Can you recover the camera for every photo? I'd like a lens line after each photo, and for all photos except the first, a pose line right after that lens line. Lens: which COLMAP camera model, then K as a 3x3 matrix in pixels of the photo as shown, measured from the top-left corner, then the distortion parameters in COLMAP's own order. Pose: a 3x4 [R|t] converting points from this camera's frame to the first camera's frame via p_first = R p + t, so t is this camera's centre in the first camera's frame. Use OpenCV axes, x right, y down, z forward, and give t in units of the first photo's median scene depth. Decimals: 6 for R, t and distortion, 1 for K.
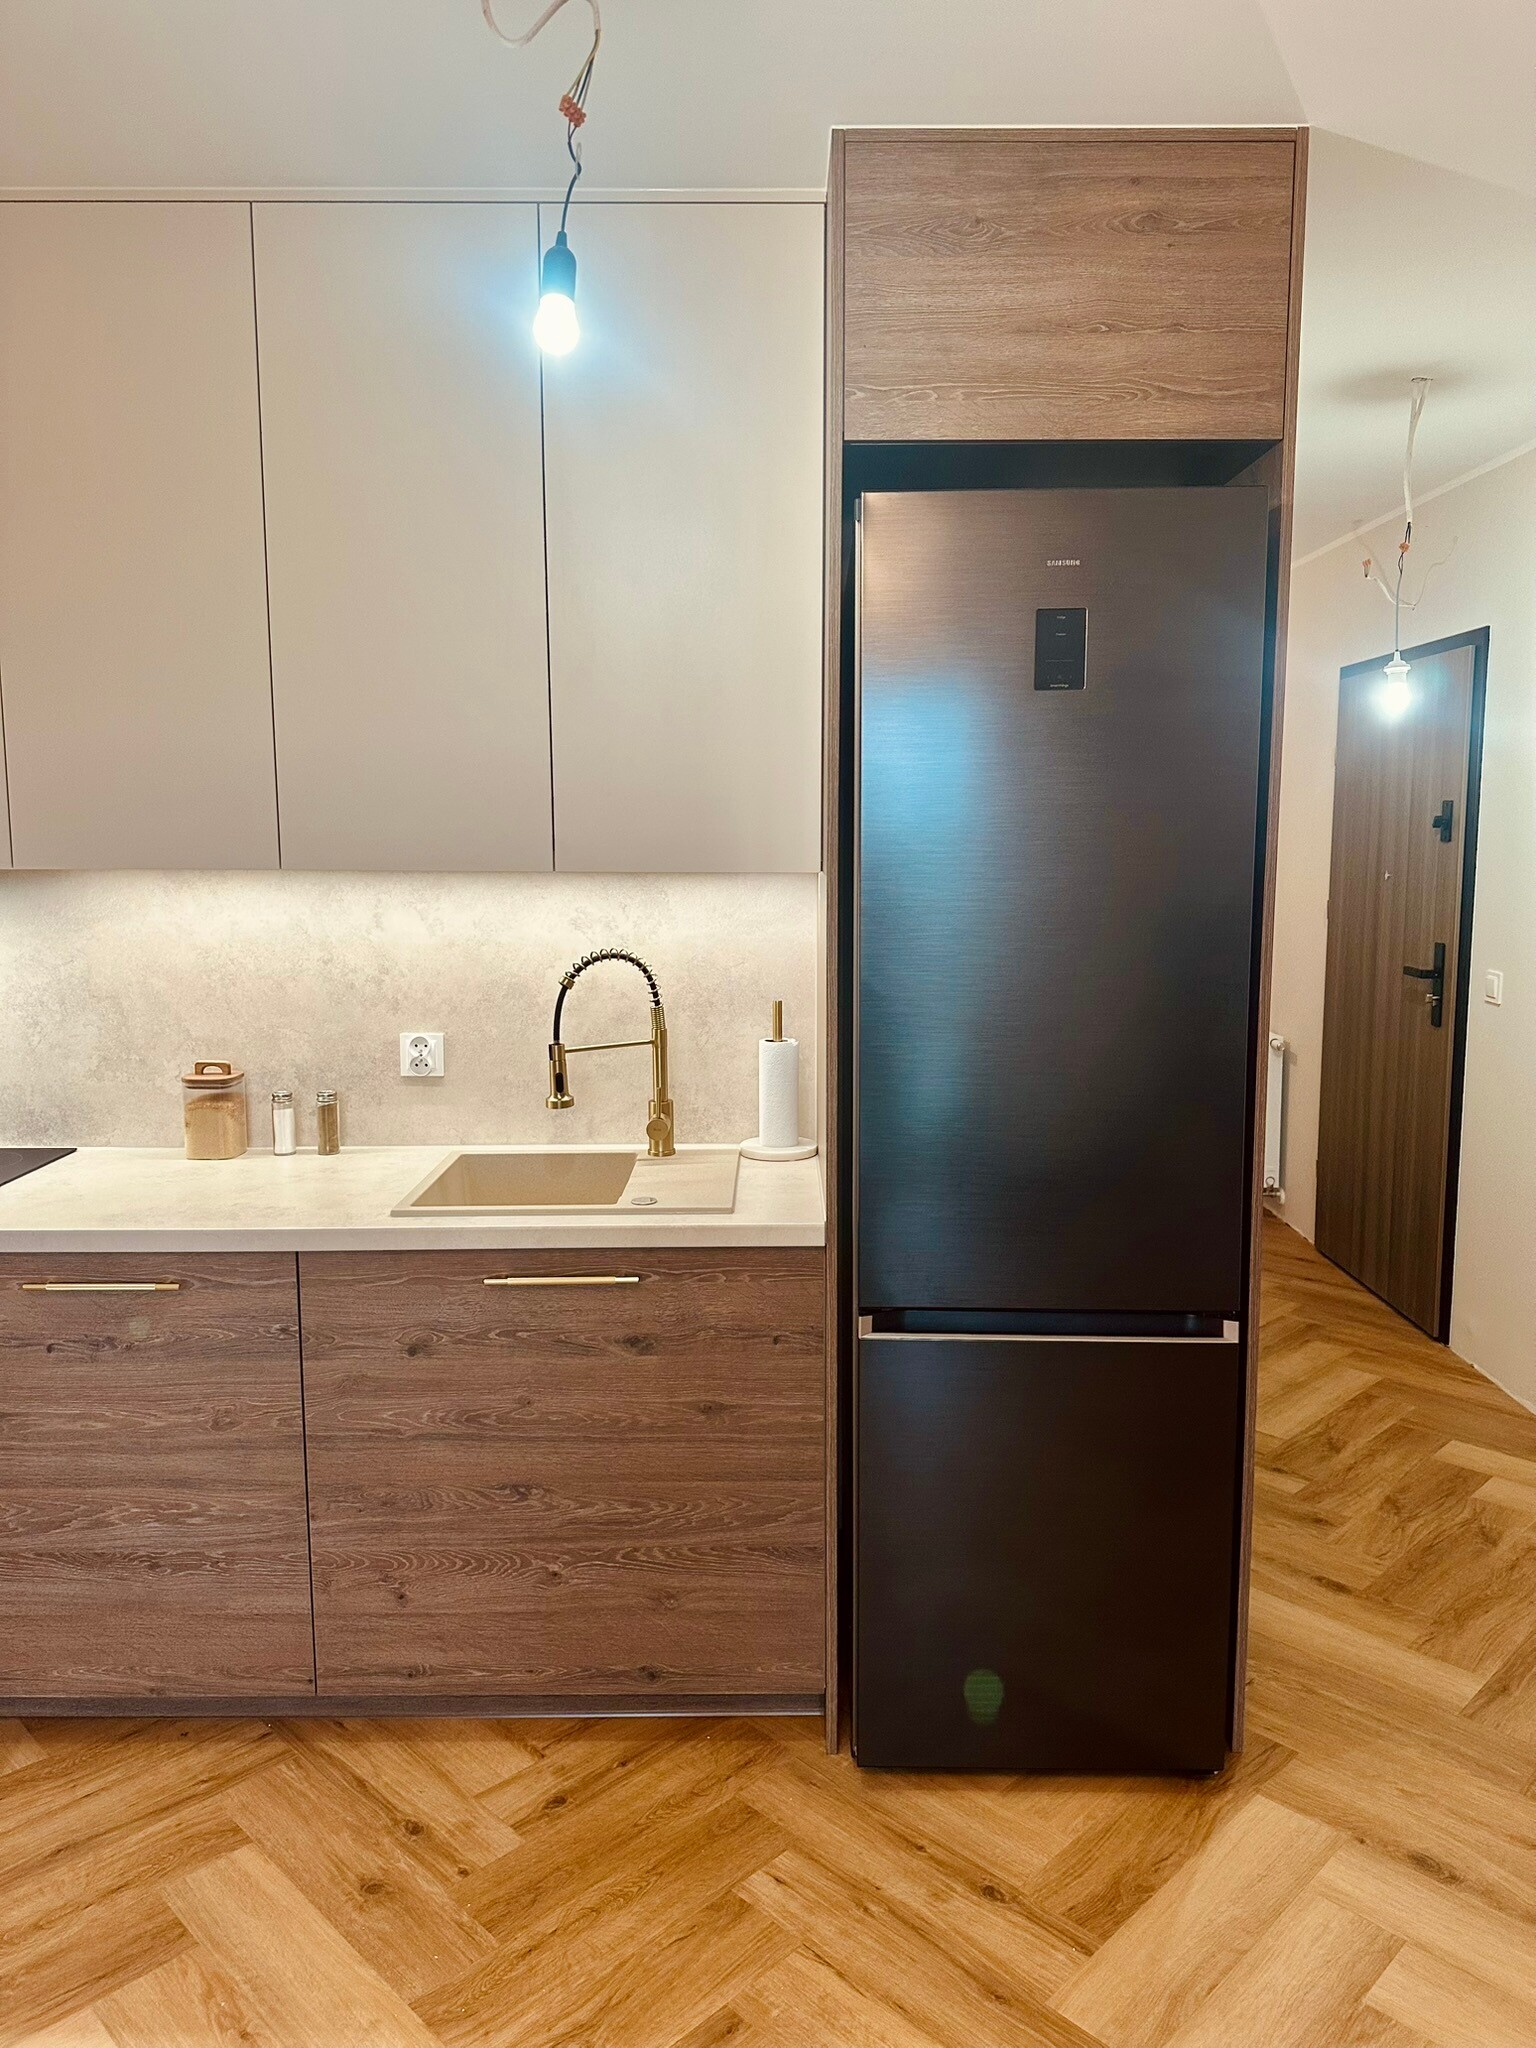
lens RADIAL K [[1451.2, 0, 786.7], [0, 1451.2, 1002.8], [0, 0, 1]] dist [0.070676, -0.090061]
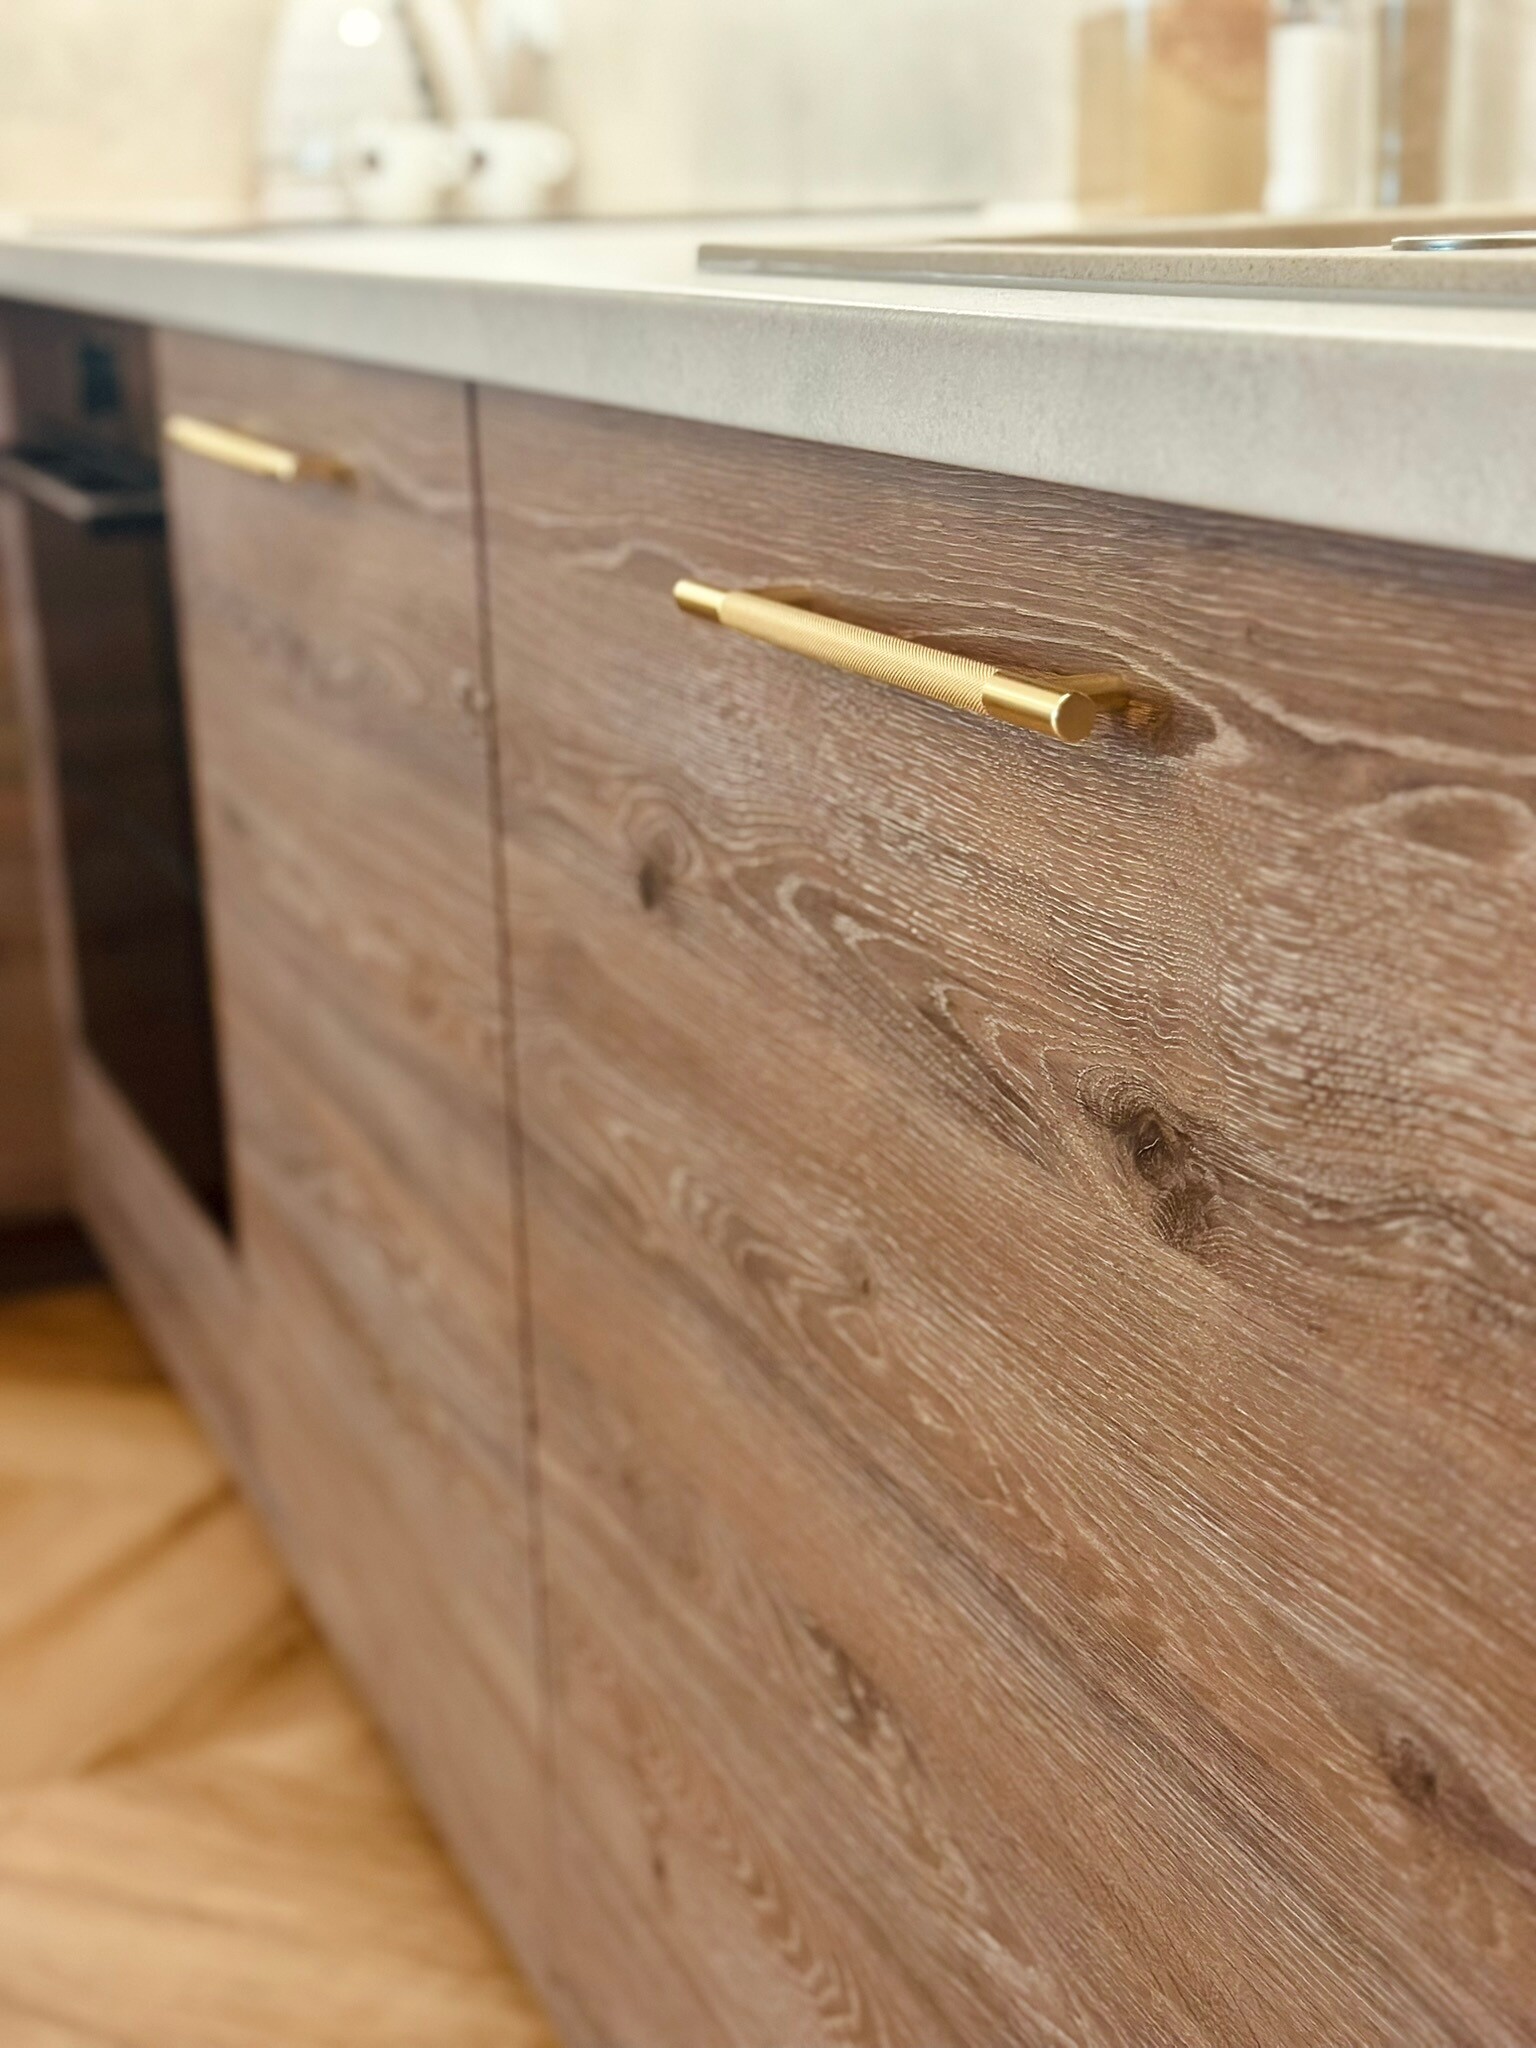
lens RADIAL K [[2882.8, 0, 817.8], [0, 2882.8, 1004.1], [0, 0, 1]] dist [0.100217, 0.000000]
pose [[0.404916, 0.247712, -0.880160, 0.145120], [-0.085737, 0.968648, 0.233173, 0.148819], [0.910325, -0.018954, 0.413460, 0.832813]]
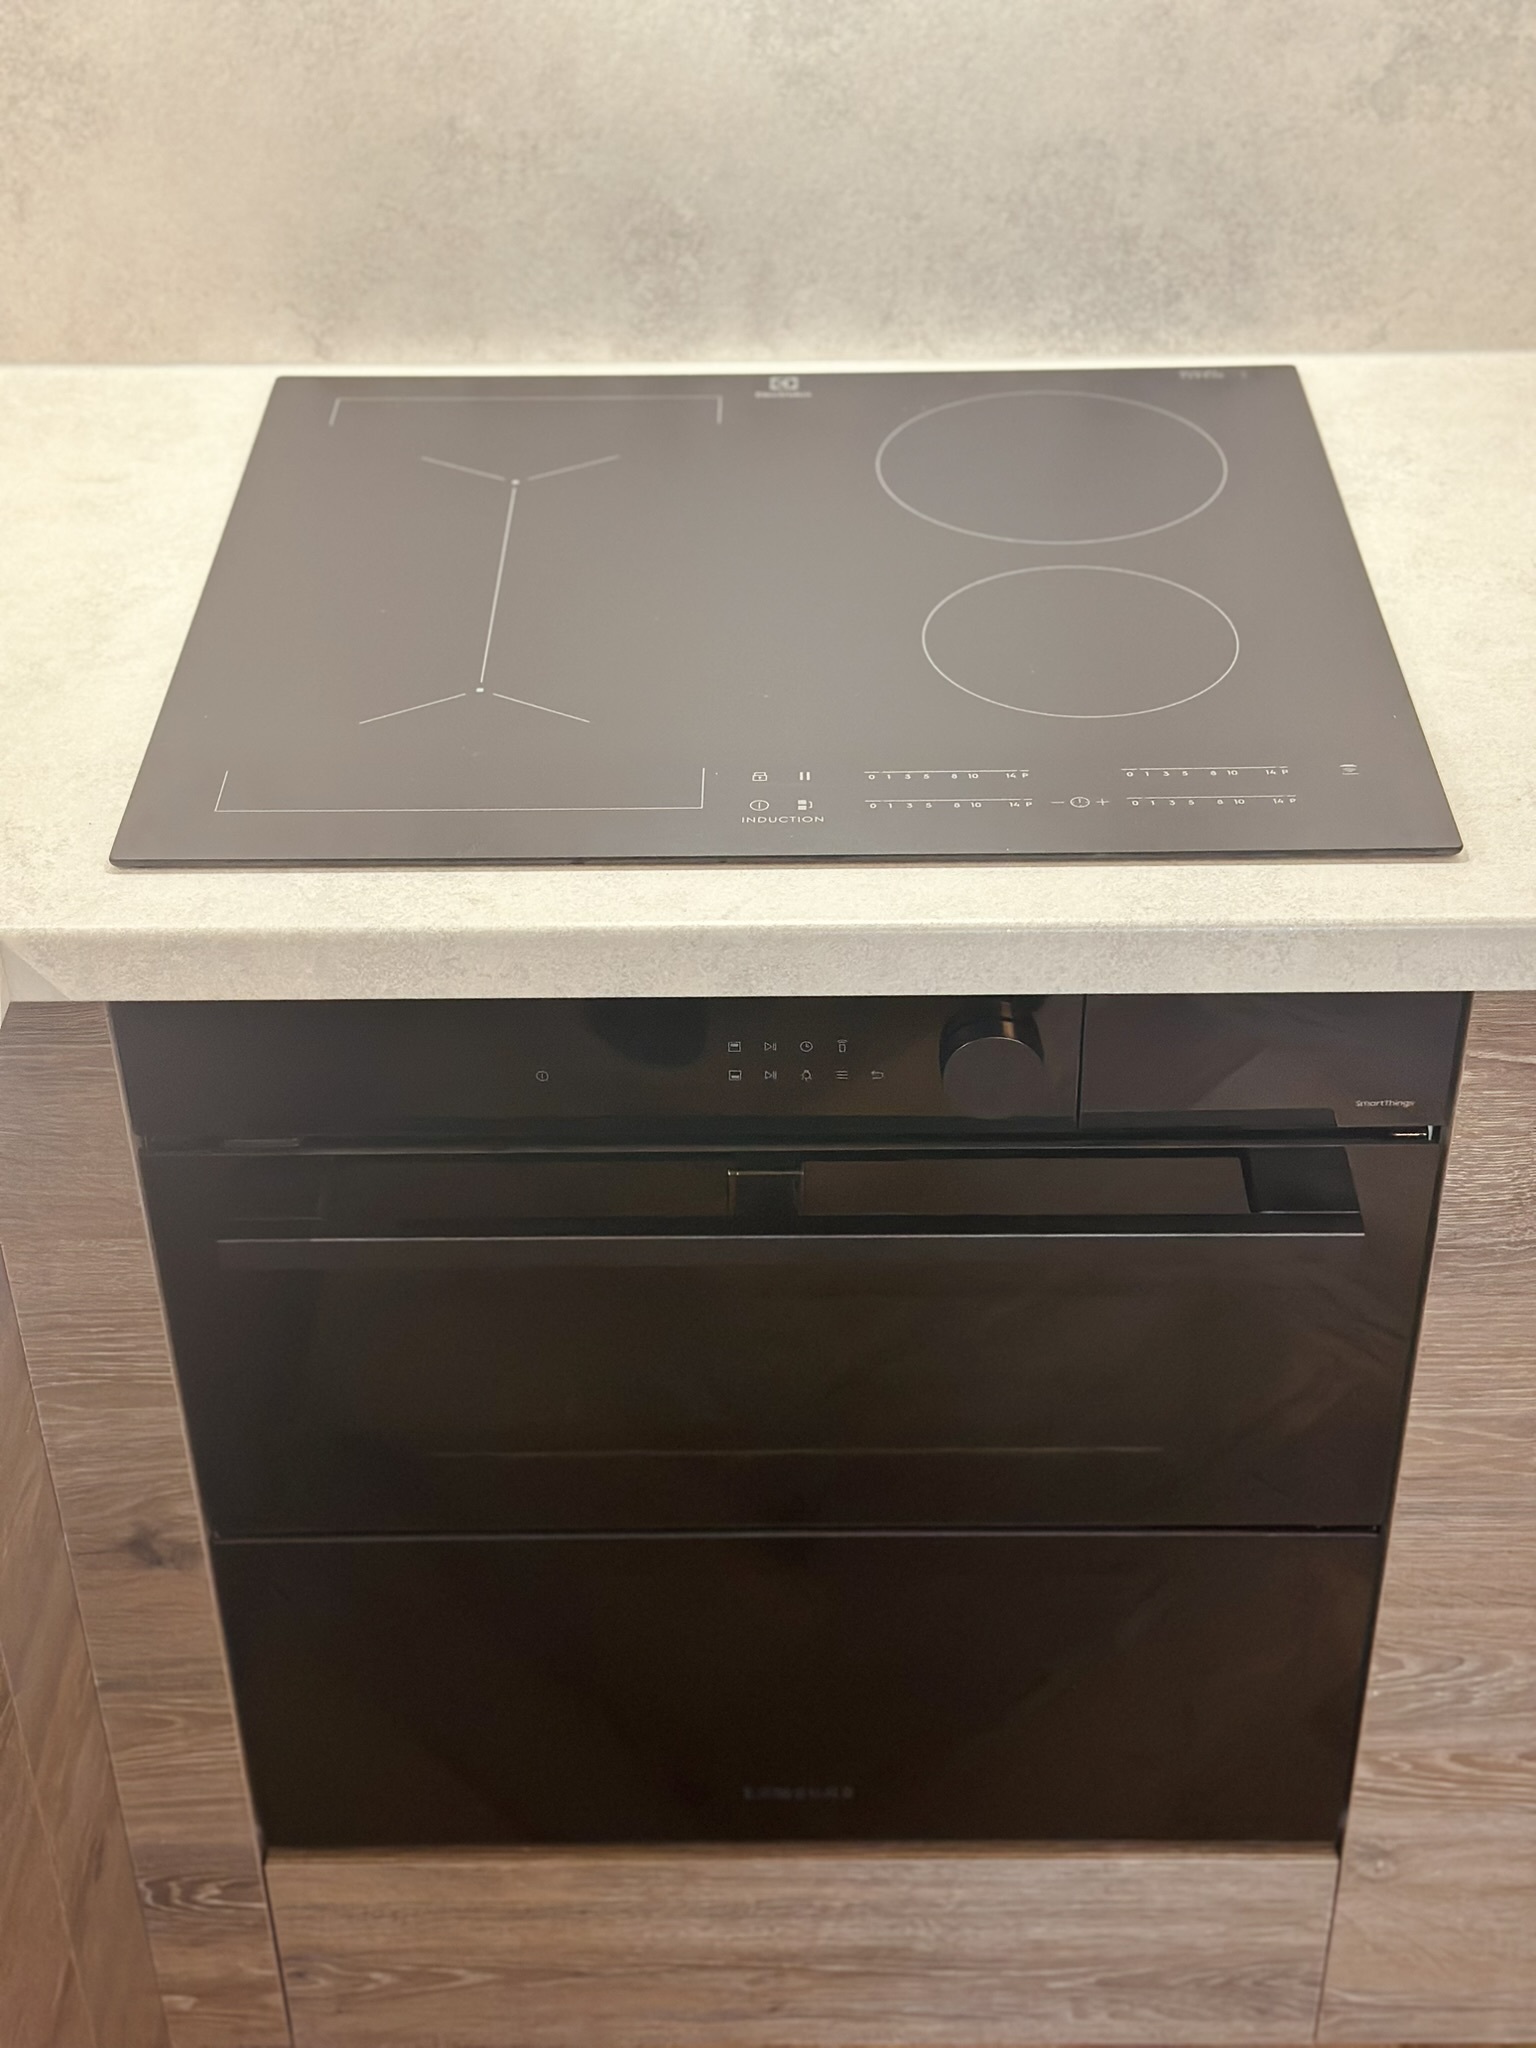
lens RADIAL K [[2882.8, 0, 774.2], [0, 2882.8, 1038.8], [0, 0, 1]] dist [0.100217, 0.000000]
pose [[0.999910, -0.003117, -0.013024, -0.697190], [0.009061, 0.873617, 0.486530, -0.079685], [0.009861, -0.486604, 0.873567, 0.514889]]
